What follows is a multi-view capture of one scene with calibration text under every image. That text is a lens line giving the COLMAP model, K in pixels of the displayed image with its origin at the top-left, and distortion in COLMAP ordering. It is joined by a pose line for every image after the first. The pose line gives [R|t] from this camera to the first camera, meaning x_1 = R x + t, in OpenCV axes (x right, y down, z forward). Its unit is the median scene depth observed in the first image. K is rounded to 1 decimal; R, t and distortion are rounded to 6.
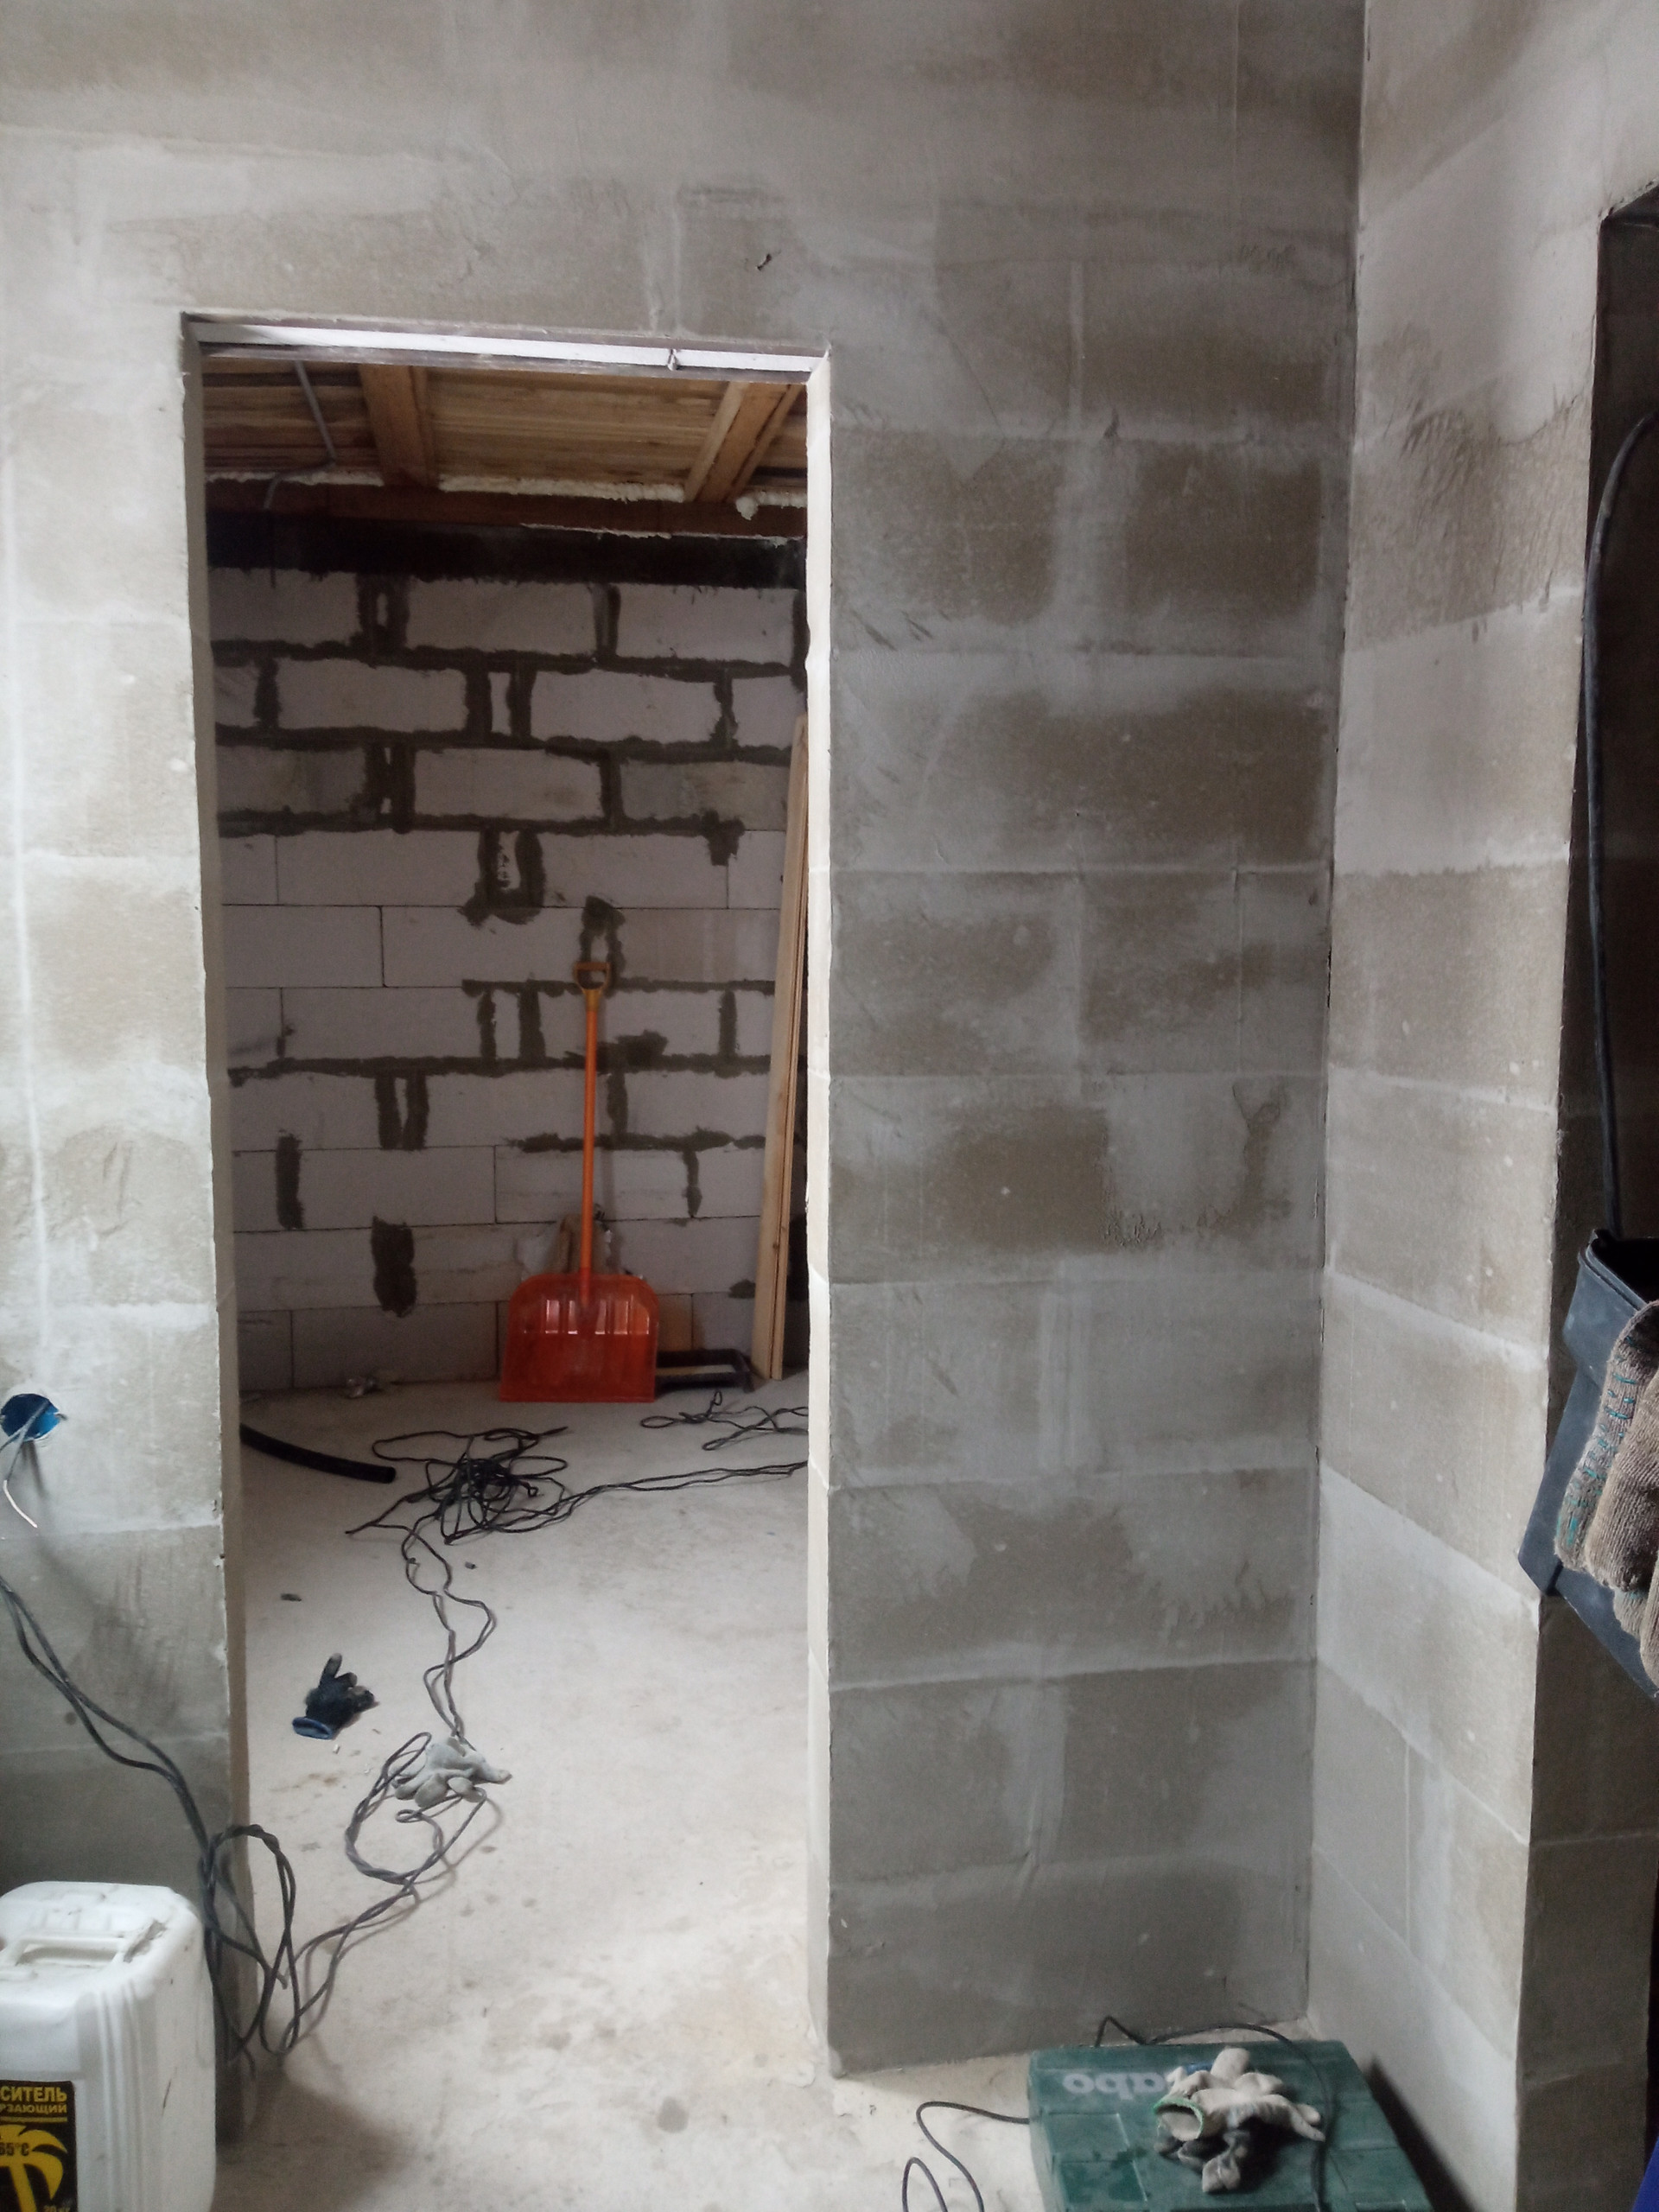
lens RADIAL K [[1802.7, 0, 834.6], [0, 1802.7, 1109.1], [0, 0, 1]] dist [0.125576, -0.220623]
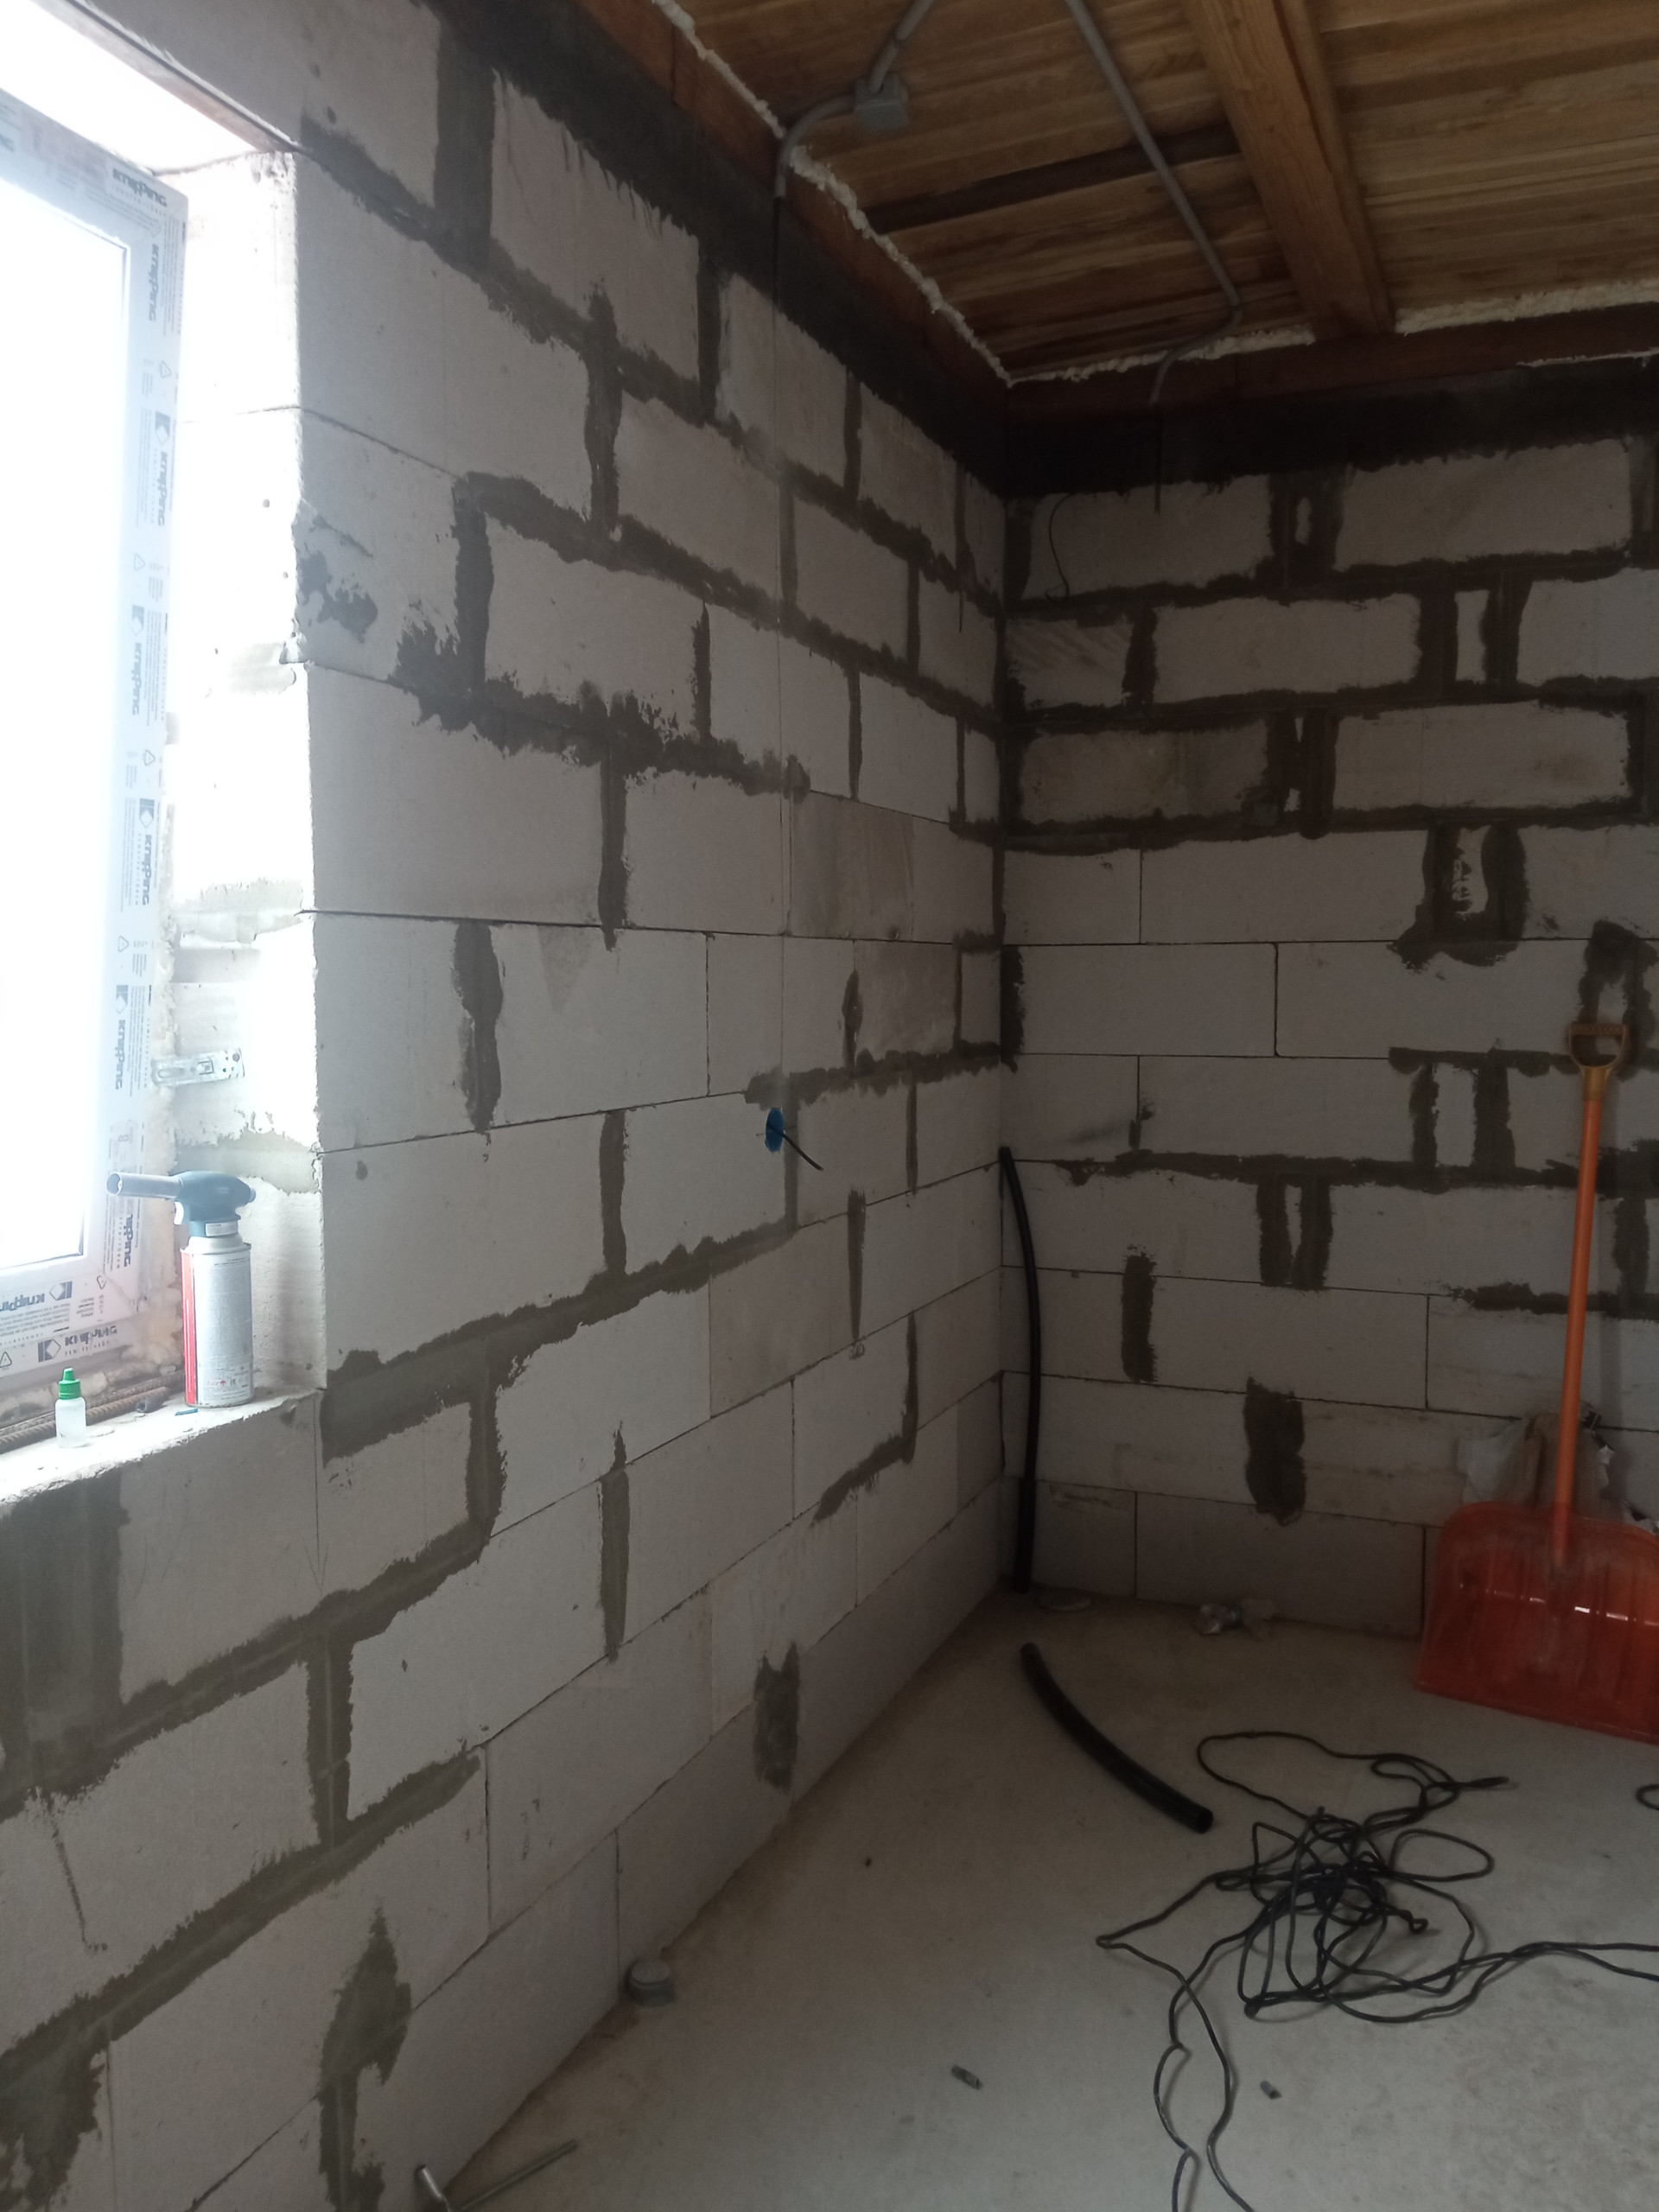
lens RADIAL K [[1802.7, 0, 834.6], [0, 1802.7, 1109.1], [0, 0, 1]] dist [0.125576, -0.220623]
pose [[0.843185, 0.040215, -0.536117, -0.013344], [-0.050334, 0.998723, -0.004248, -0.035209], [0.535262, 0.030567, 0.844133, 0.312963]]
